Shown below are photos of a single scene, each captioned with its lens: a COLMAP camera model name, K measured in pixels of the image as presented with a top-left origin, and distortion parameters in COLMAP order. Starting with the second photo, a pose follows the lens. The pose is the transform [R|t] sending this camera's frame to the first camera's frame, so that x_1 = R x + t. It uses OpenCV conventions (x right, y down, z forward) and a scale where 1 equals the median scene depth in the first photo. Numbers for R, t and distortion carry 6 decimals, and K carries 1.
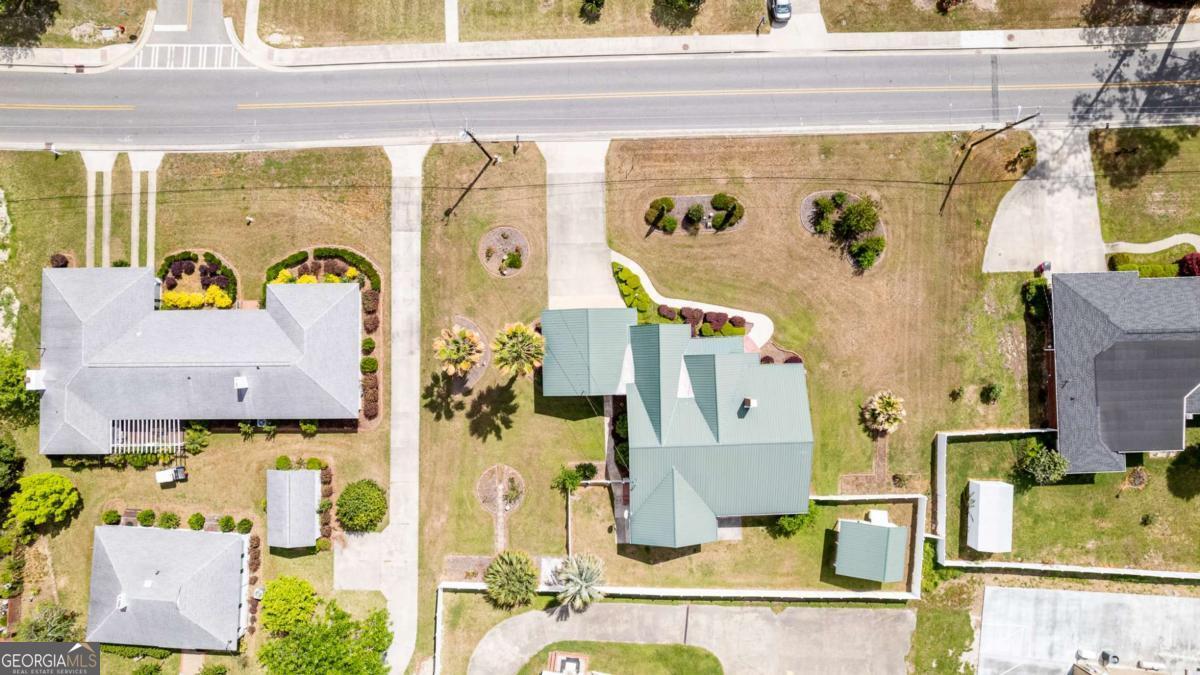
lens RADIAL K [[770.5, 0, 604.5], [0, 770.5, 329.9], [0, 0, 1]] dist [-0.077212, 0.070103]
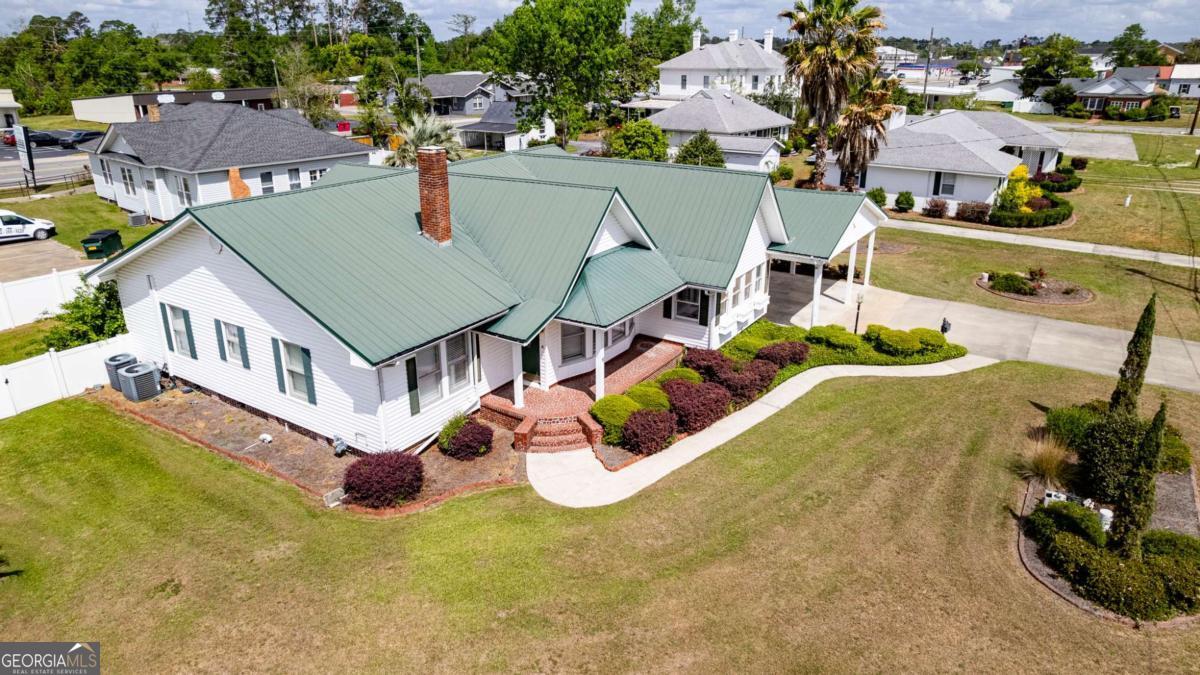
lens RADIAL K [[770.5, 0, 604.5], [0, 770.5, 329.9], [0, 0, 1]] dist [-0.077212, 0.070103]
pose [[-0.564954, 0.289928, -0.772508, 0.381560], [-0.824793, -0.171990, 0.538643, -0.137776], [0.023303, 0.941468, 0.336297, 0.862203]]
